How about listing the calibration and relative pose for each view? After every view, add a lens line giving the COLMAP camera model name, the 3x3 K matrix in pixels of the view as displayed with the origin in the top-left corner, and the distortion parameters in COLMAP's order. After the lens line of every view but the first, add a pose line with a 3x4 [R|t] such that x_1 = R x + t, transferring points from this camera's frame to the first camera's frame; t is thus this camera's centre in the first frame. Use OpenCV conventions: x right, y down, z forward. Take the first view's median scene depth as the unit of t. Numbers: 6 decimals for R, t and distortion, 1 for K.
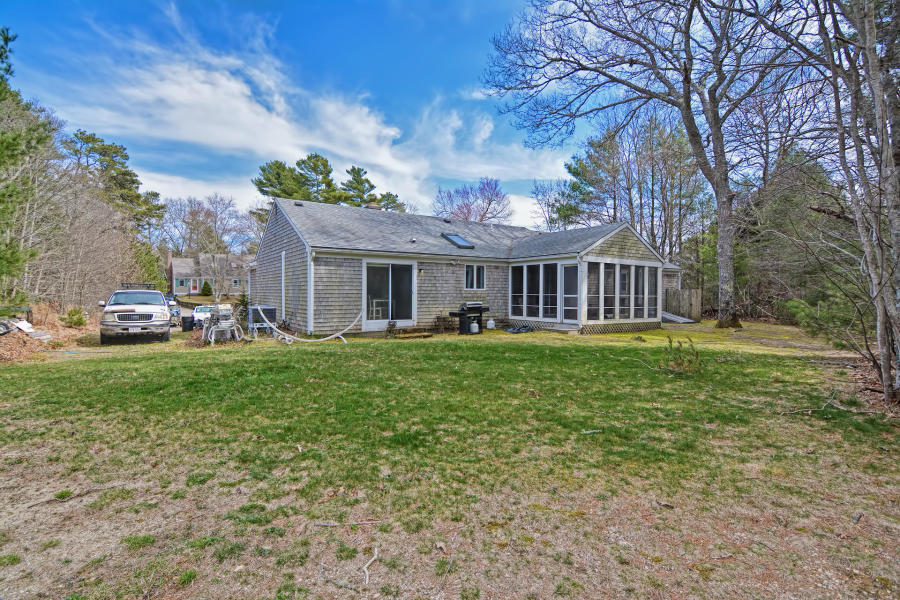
lens RADIAL K [[437.1, 0, 455.4], [0, 437.1, 301.2], [0, 0, 1]] dist [0.002449, -0.015221]
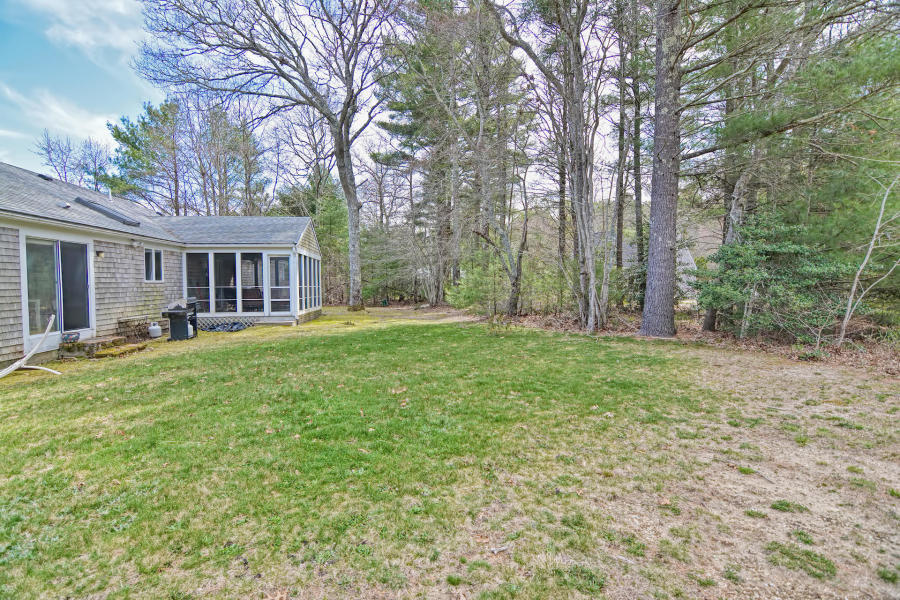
lens RADIAL K [[433.4, 0, 450.0], [0, 433.4, 300.0], [0, 0, 1]] dist [-0.014395, -0.000041]
pose [[0.457543, -0.043417, 0.888127, -0.393013], [0.027587, 0.999020, 0.034625, -0.006720], [-0.888759, 0.008658, 0.458293, 0.208544]]
